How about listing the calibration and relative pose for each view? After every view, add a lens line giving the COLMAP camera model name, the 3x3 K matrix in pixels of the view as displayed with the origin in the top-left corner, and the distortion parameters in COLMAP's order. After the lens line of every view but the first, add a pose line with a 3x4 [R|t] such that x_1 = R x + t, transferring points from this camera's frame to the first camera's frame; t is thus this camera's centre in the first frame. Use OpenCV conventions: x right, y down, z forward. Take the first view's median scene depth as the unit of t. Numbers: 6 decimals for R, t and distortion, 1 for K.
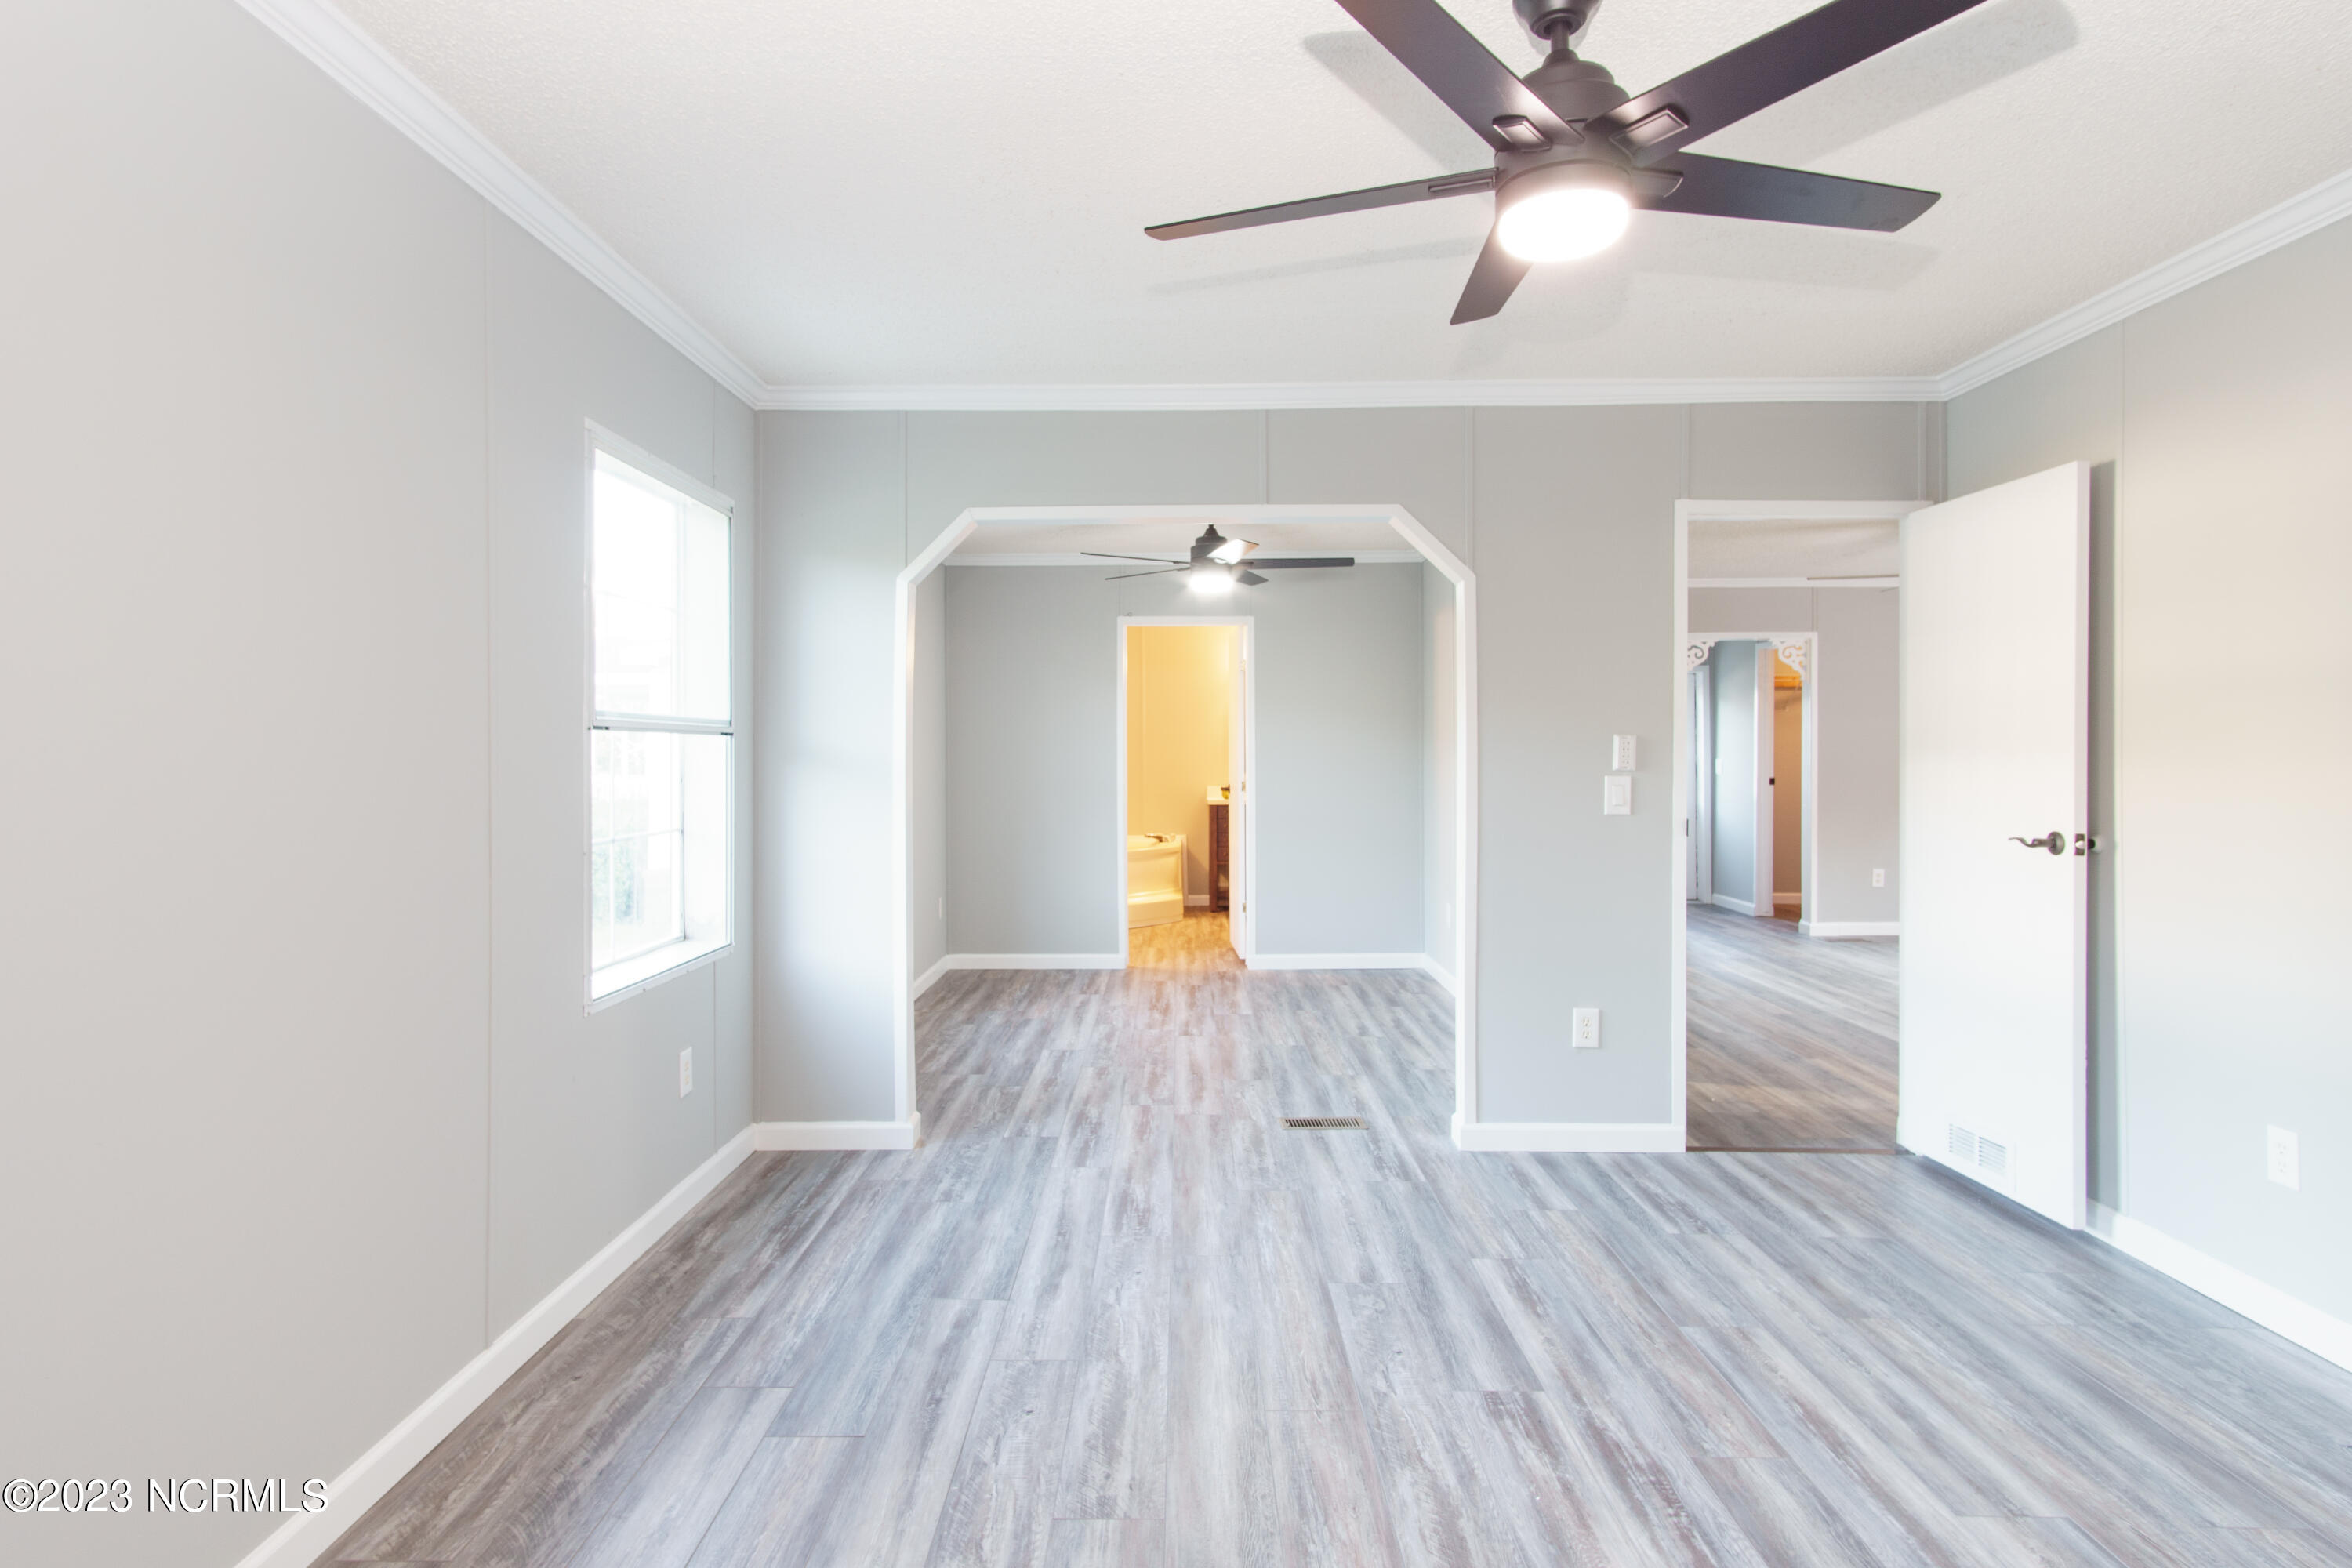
lens RADIAL K [[1261.0, 0, 1156.0], [0, 1261.0, 784.8], [0, 0, 1]] dist [0.004715, 0.002486]
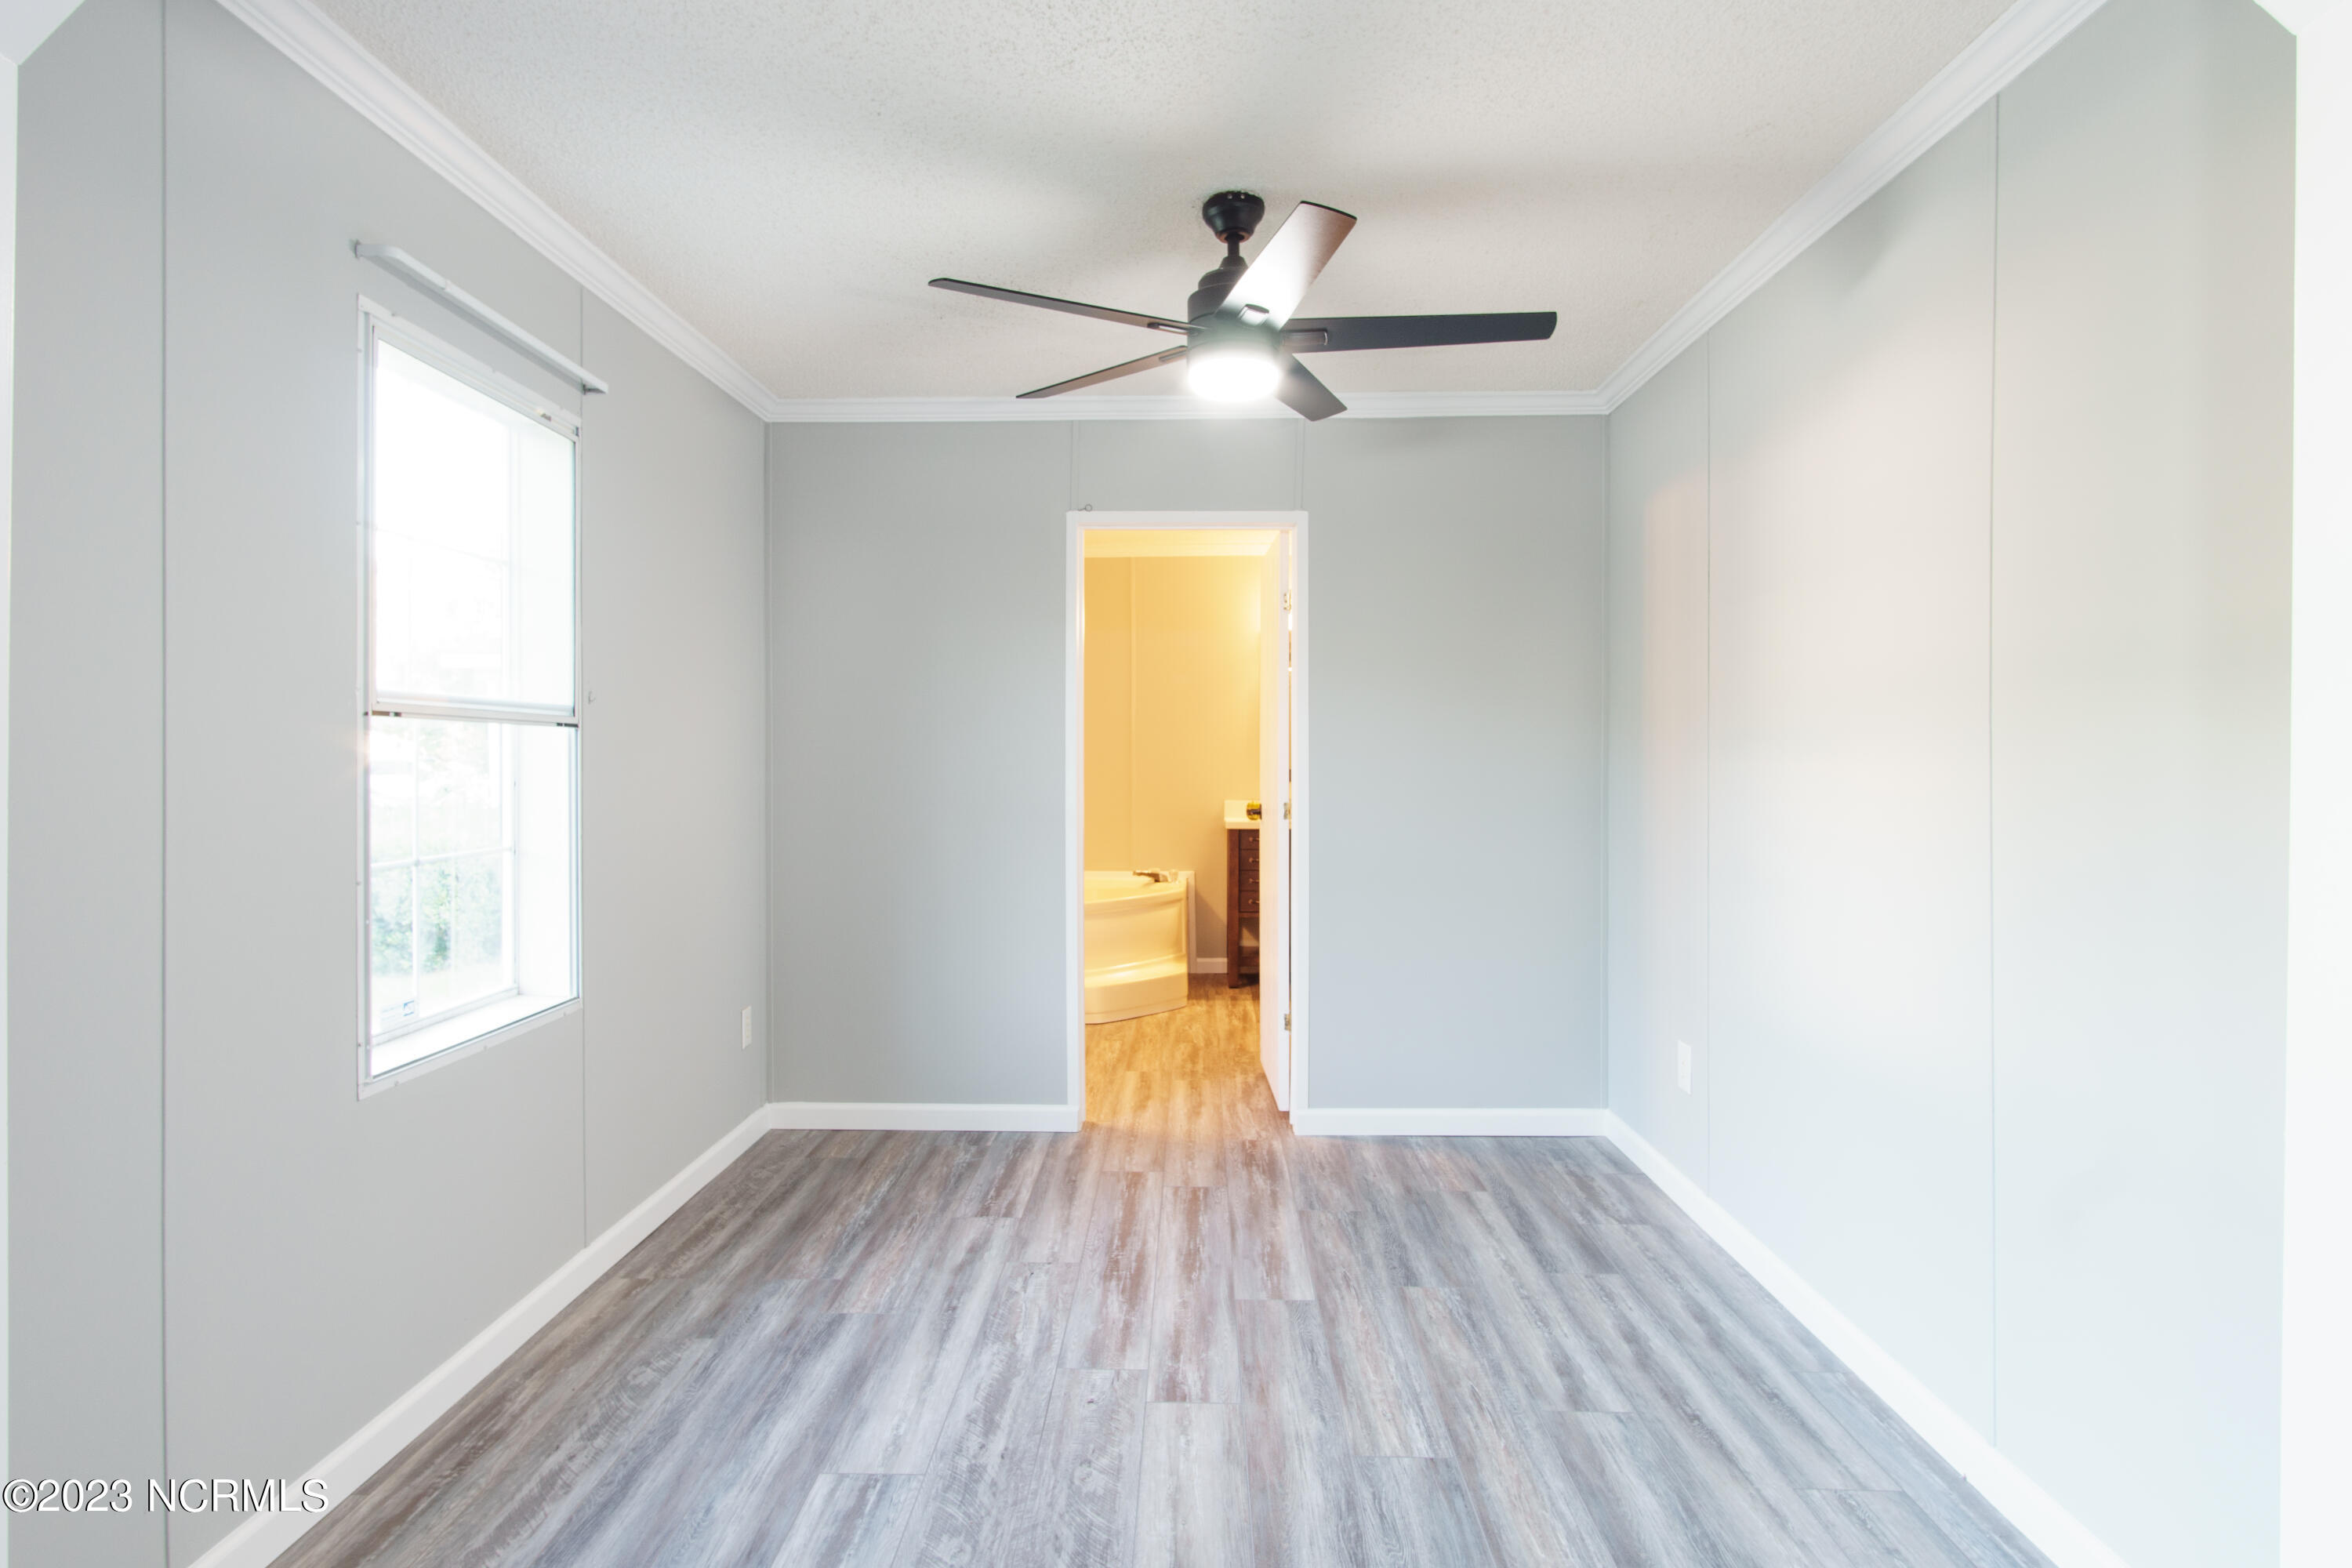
lens RADIAL K [[1261.0, 0, 1156.0], [0, 1261.0, 784.8], [0, 0, 1]] dist [0.004715, 0.002486]
pose [[0.999877, 0.004182, -0.015131, 0.018701], [-0.004172, 0.999991, 0.000689, -0.011116], [0.015134, -0.000625, 0.999885, 0.431949]]
